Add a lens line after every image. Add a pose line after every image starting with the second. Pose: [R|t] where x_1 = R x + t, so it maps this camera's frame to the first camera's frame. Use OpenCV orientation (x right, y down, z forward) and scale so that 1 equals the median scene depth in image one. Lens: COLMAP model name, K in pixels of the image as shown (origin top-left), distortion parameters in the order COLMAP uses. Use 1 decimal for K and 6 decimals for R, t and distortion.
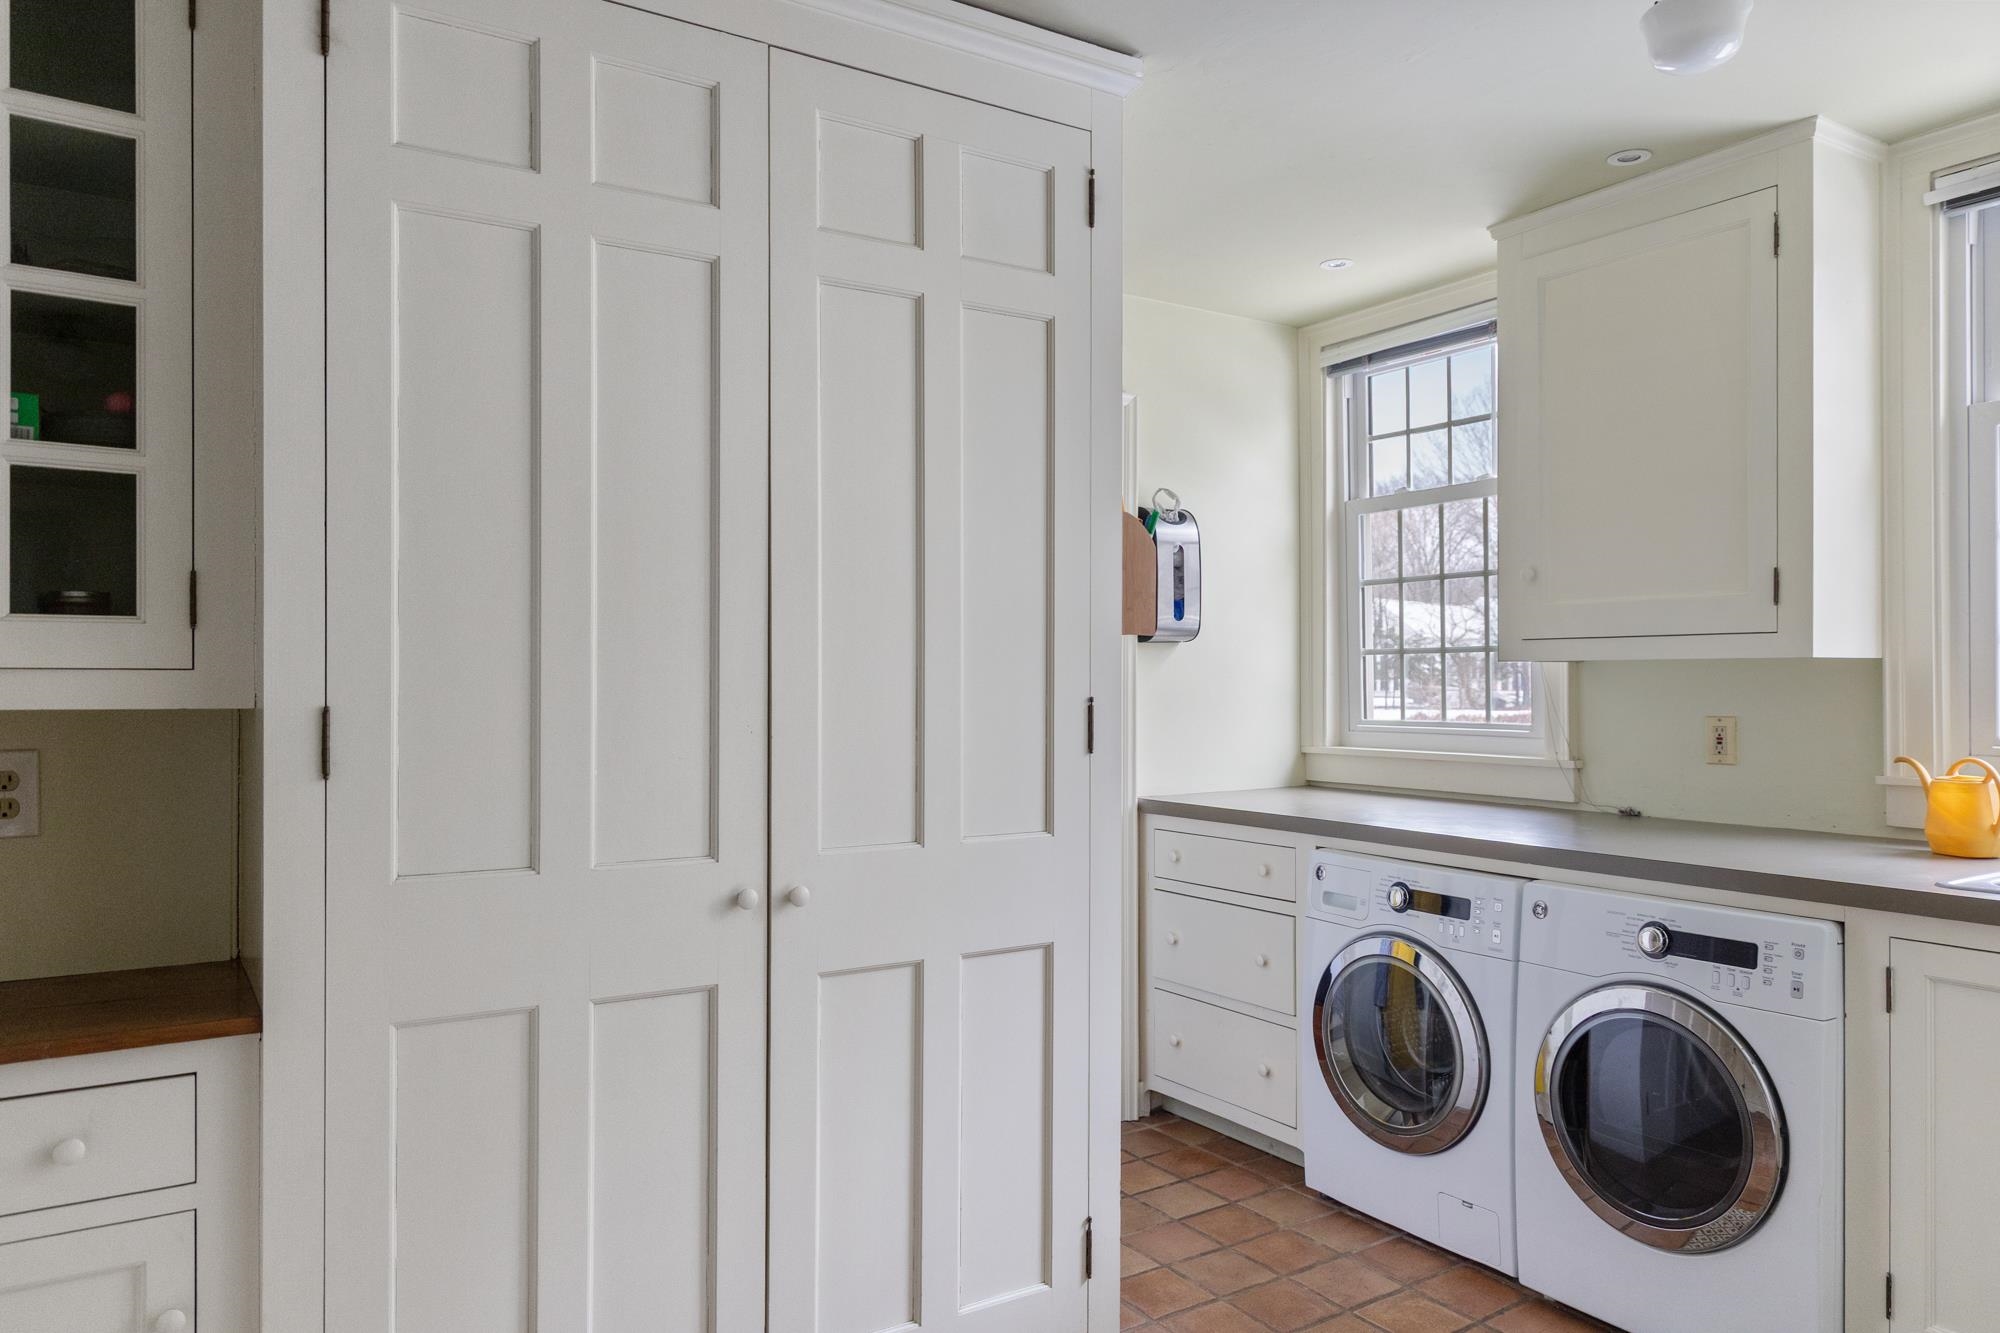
lens RADIAL K [[1374.1, 0, 1000.0], [0, 1374.1, 666.5], [0, 0, 1]] dist [0.004921, 0.002744]
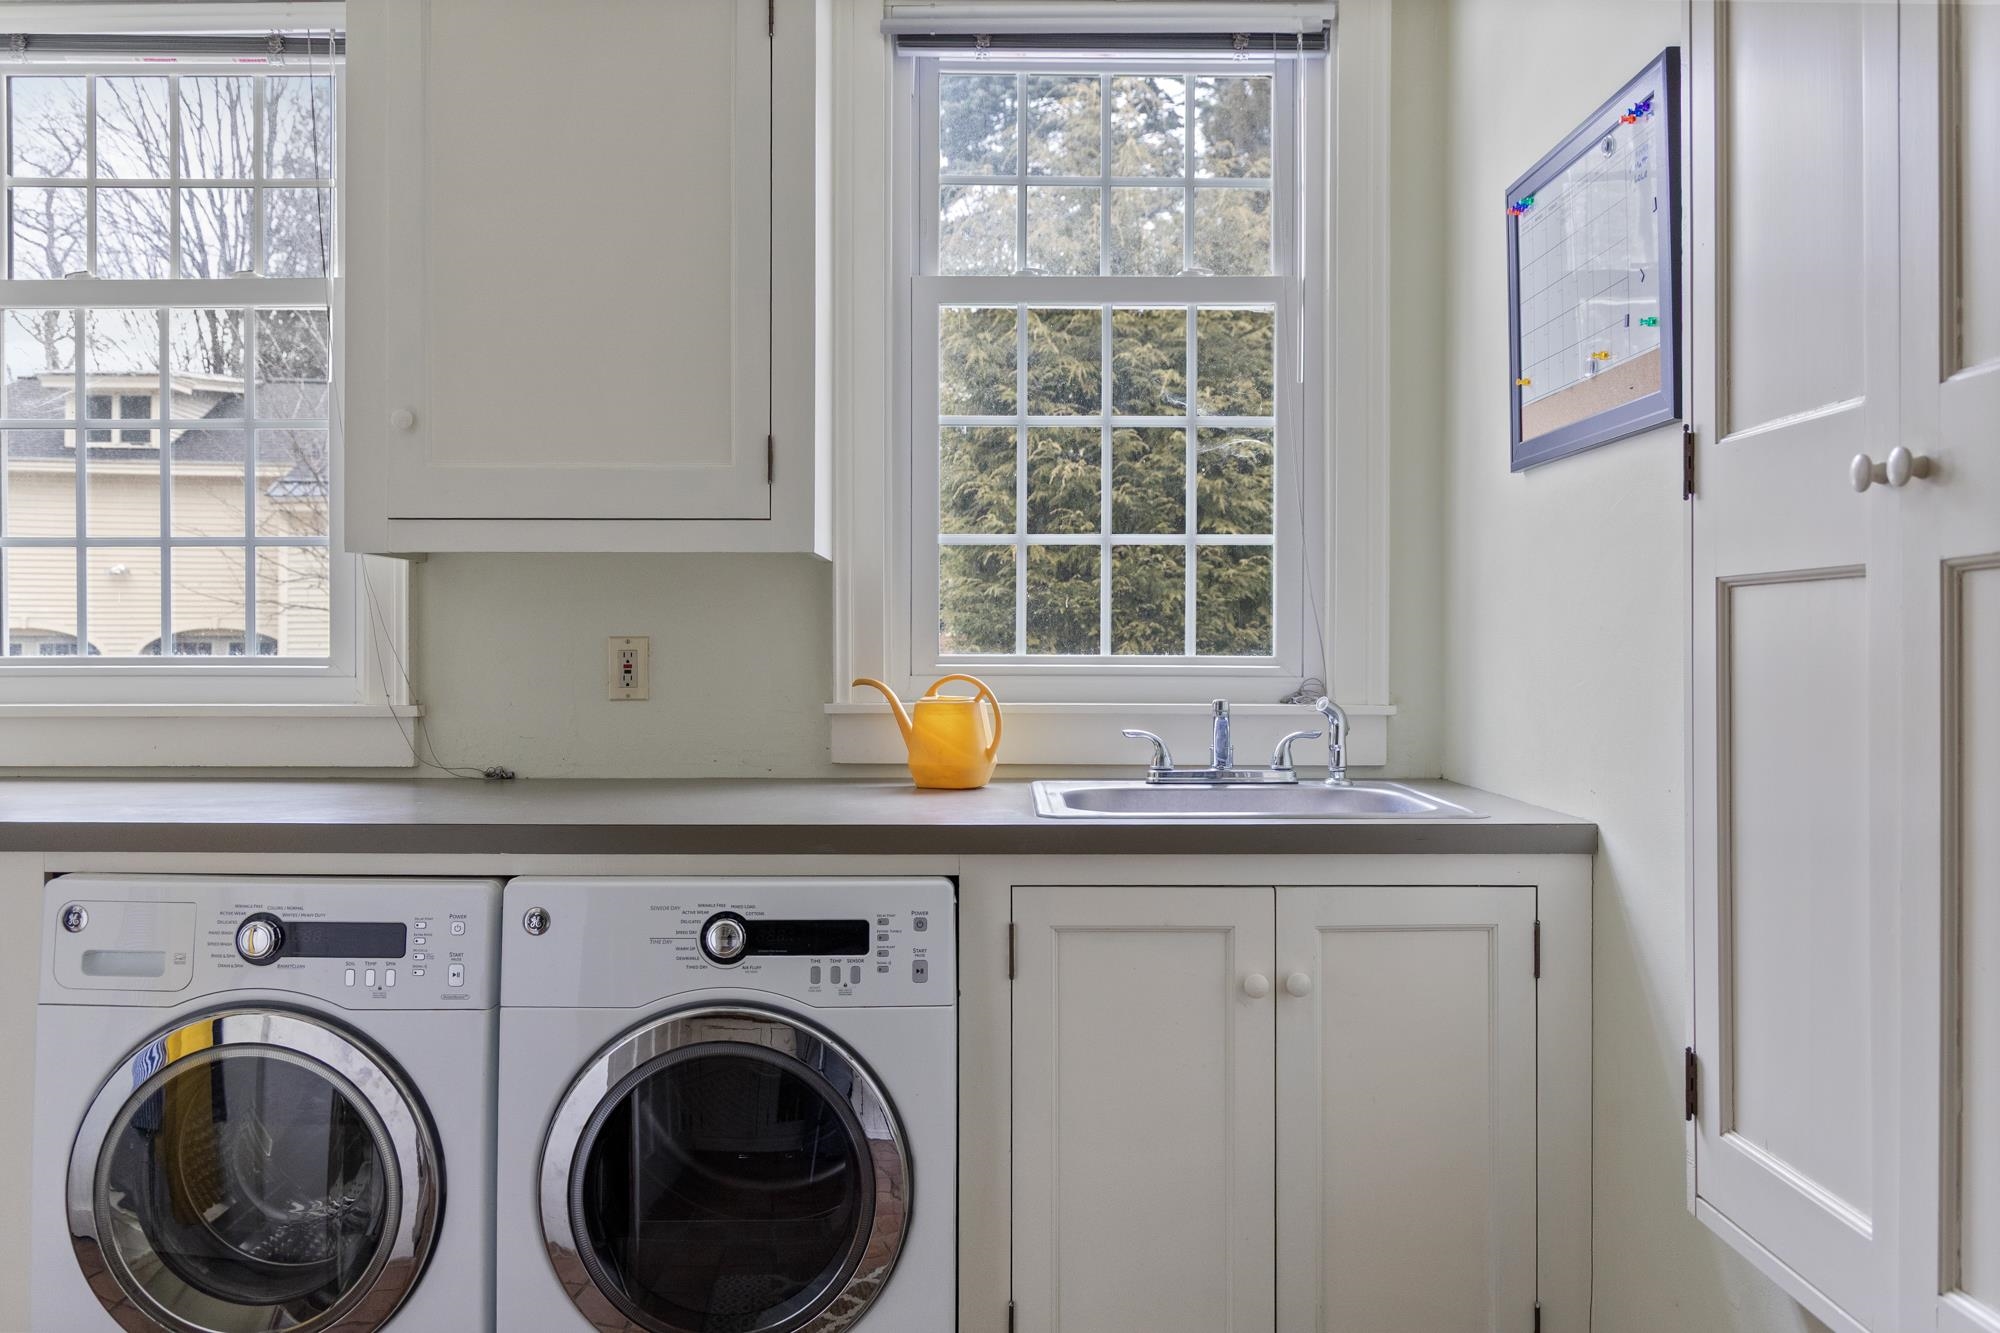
lens RADIAL K [[1601.7, 0, 1010.3], [0, 1601.7, 633.2], [0, 0, 1]] dist [-0.004398, -0.000780]
pose [[0.528149, 0.012363, 0.849062, -0.130939], [-0.009987, 0.999915, -0.008347, 0.046552], [-0.849093, -0.004071, 0.528227, 0.422364]]
